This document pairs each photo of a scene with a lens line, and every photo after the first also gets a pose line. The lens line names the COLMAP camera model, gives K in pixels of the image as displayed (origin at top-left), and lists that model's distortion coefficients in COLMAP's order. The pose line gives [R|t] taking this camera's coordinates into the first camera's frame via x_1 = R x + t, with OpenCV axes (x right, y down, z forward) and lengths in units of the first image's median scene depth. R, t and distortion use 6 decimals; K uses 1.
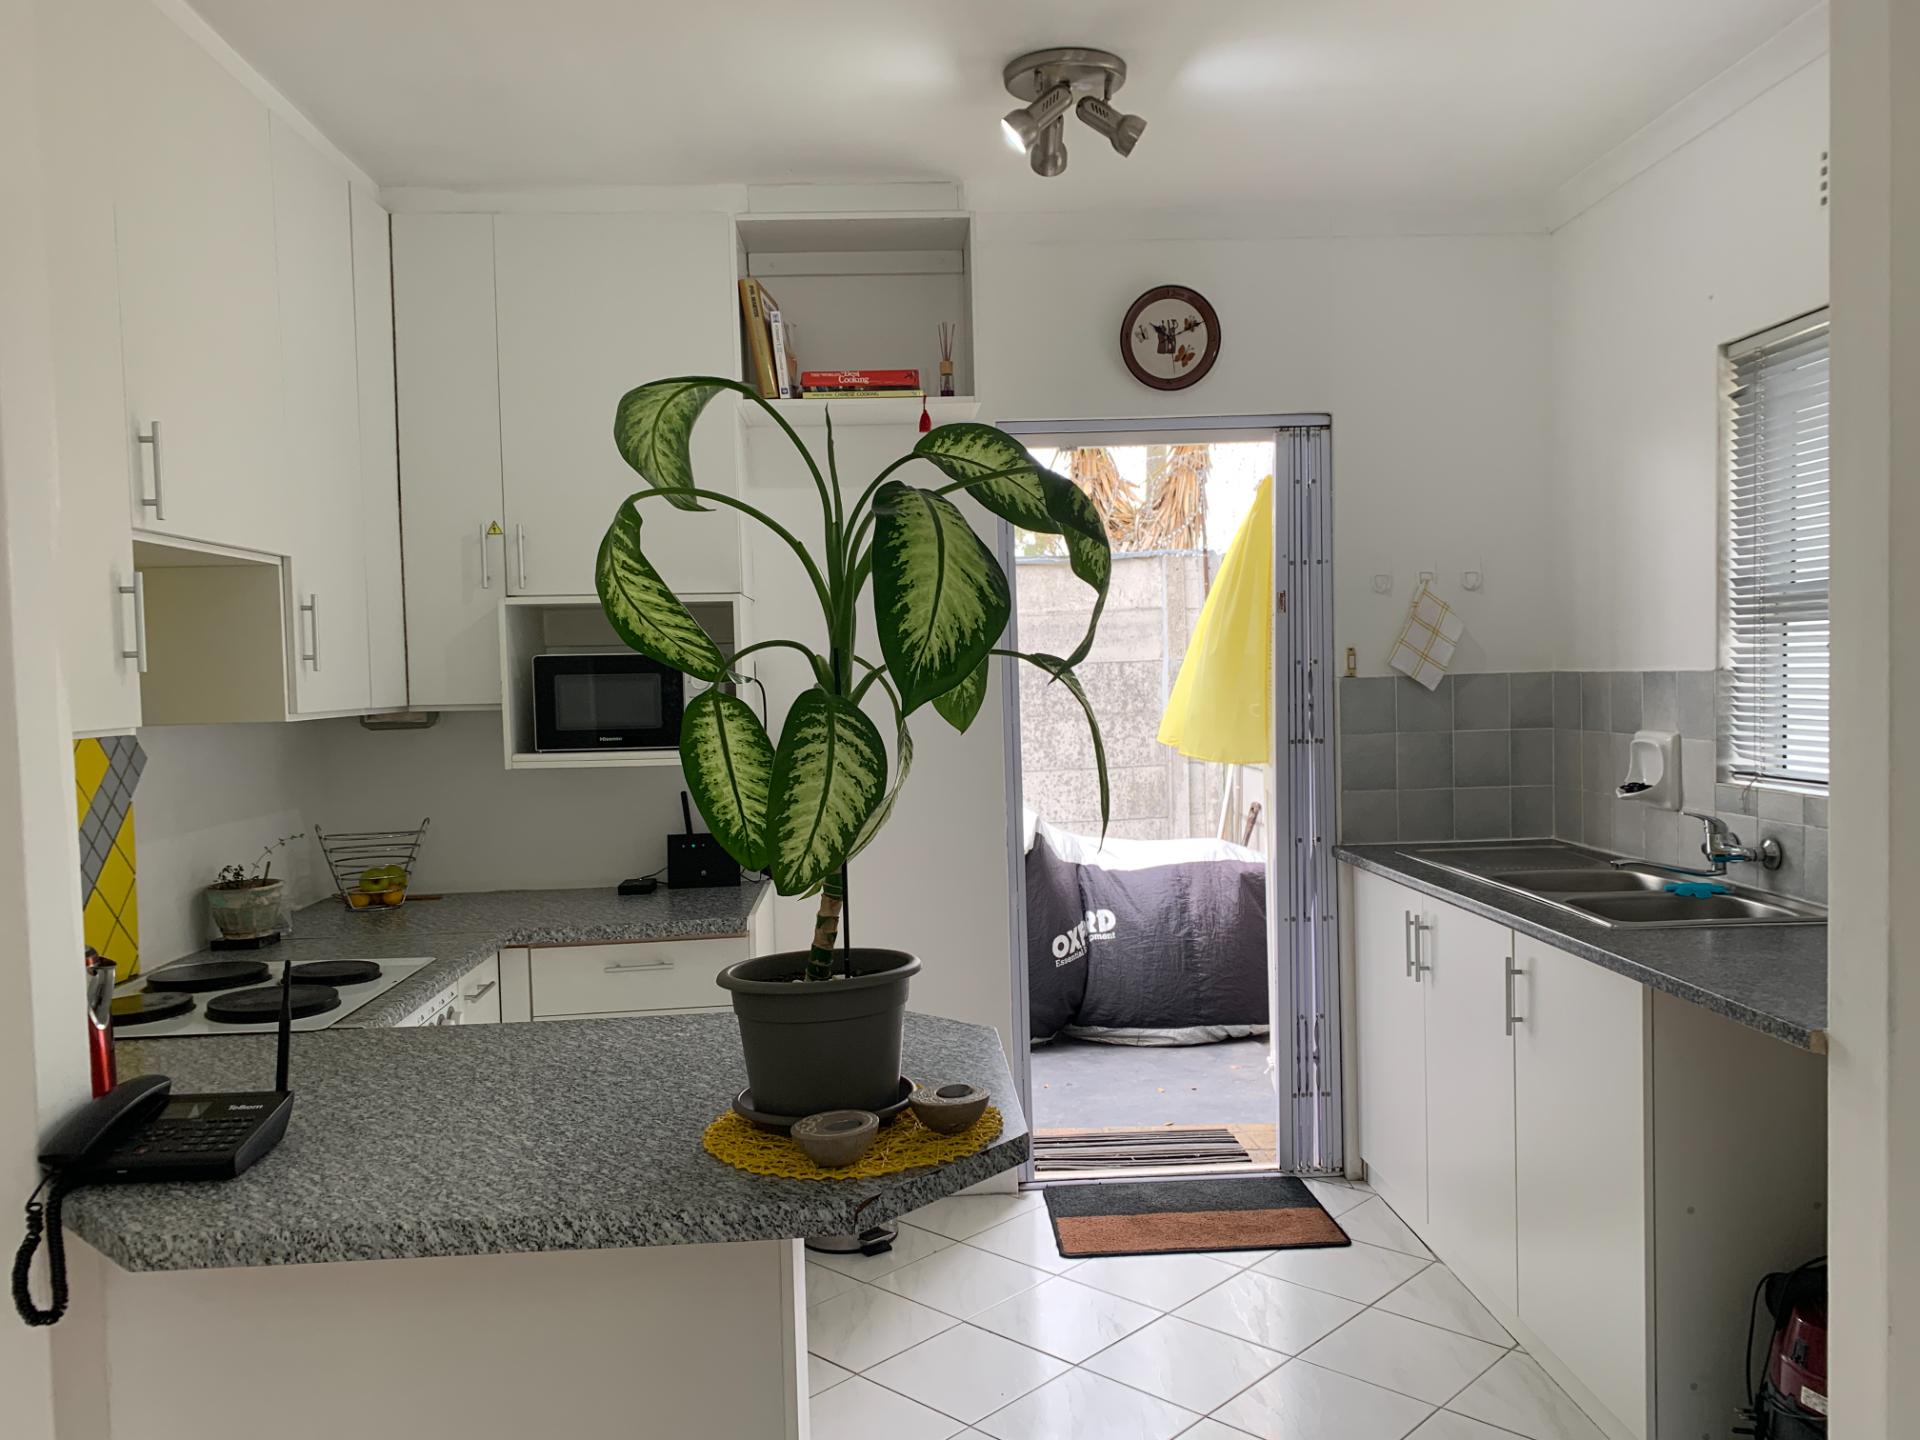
lens RADIAL K [[1479.4, 0, 959.8], [0, 1479.4, 726.3], [0, 0, 1]] dist [0.041502, -0.040074]
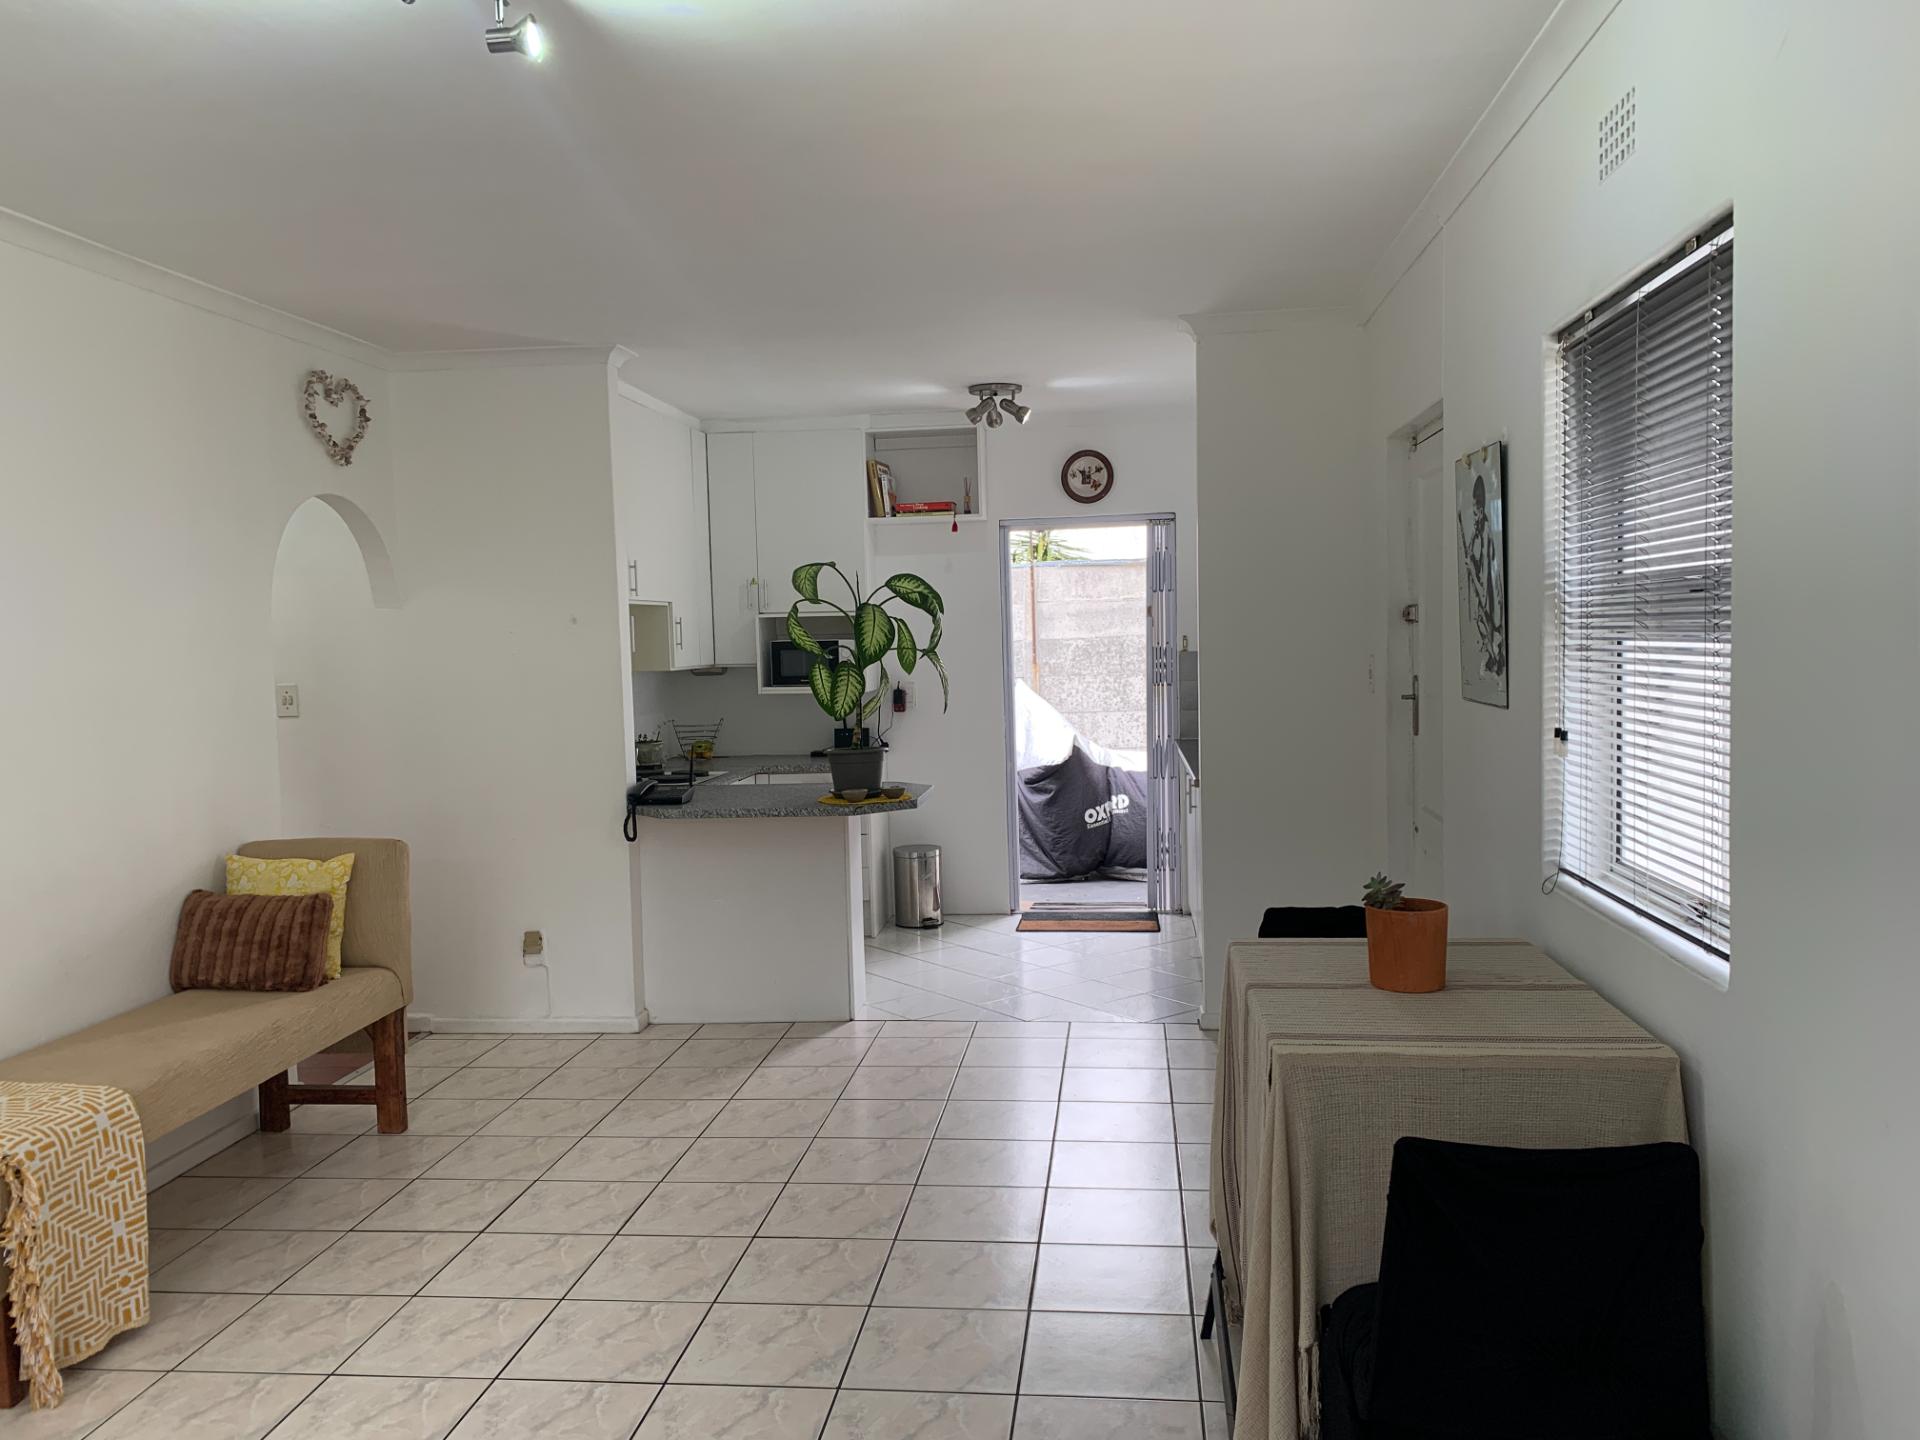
lens RADIAL K [[1479.4, 0, 964.5], [0, 1479.4, 762.3], [0, 0, 1]] dist [0.041502, -0.040074]
pose [[0.987629, 0.015785, -0.156010, 0.310953], [-0.007628, 0.998579, 0.052746, 0.011915], [0.156621, -0.050903, 0.986346, -1.025967]]
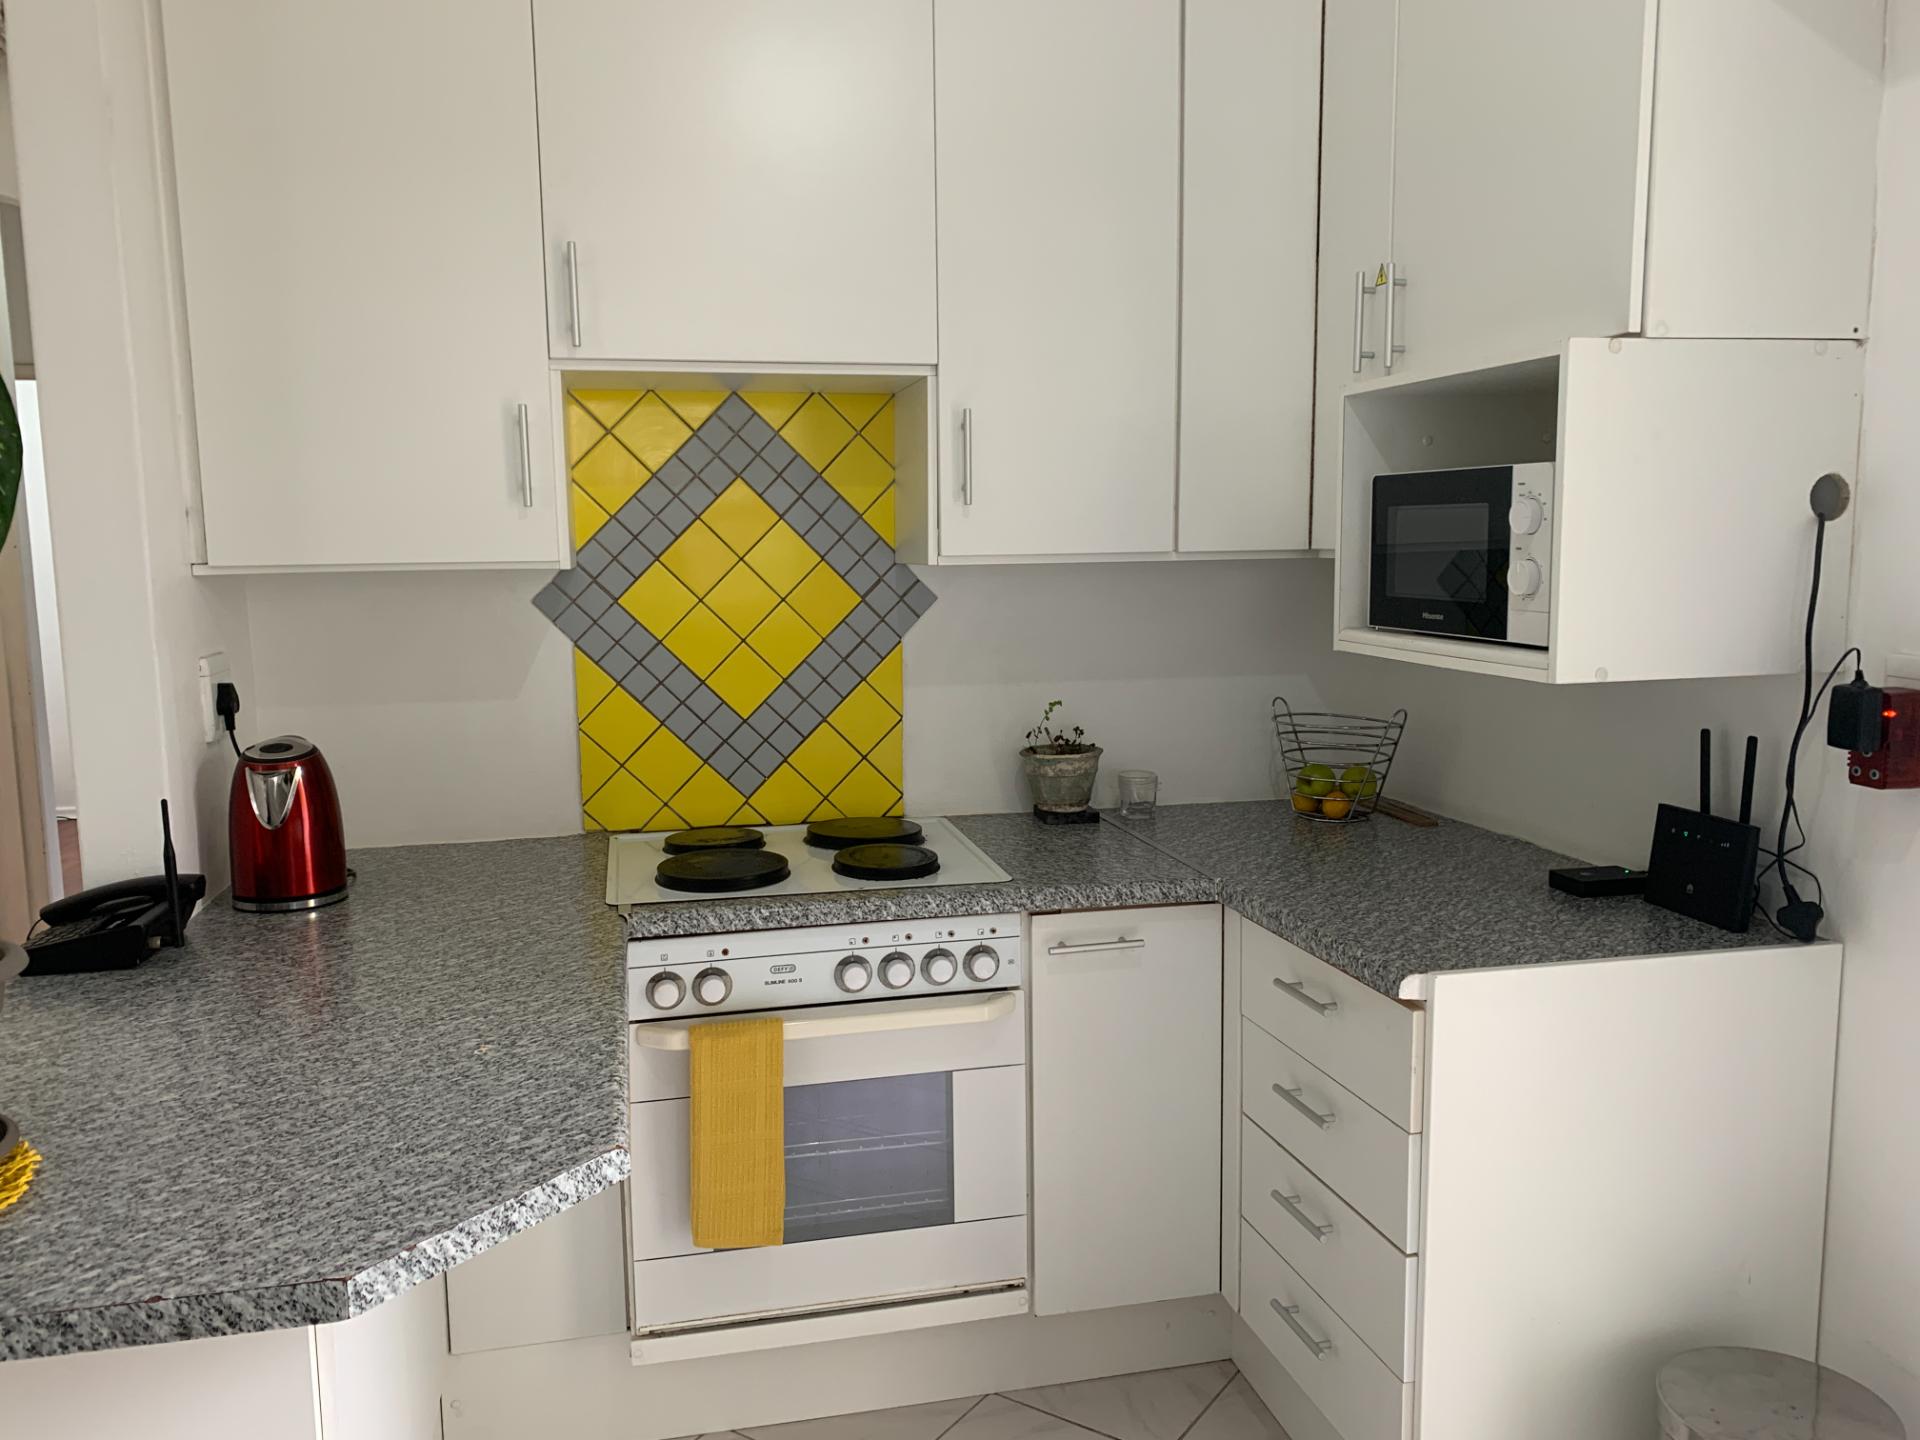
lens RADIAL K [[1479.4, 0, 952.4], [0, 1479.4, 728.6], [0, 0, 1]] dist [0.041502, -0.040074]
pose [[0.156479, 0.150741, -0.976110, 0.306161], [-0.032404, 0.988536, 0.147465, -0.027506], [0.987150, 0.008555, 0.159570, 0.686756]]
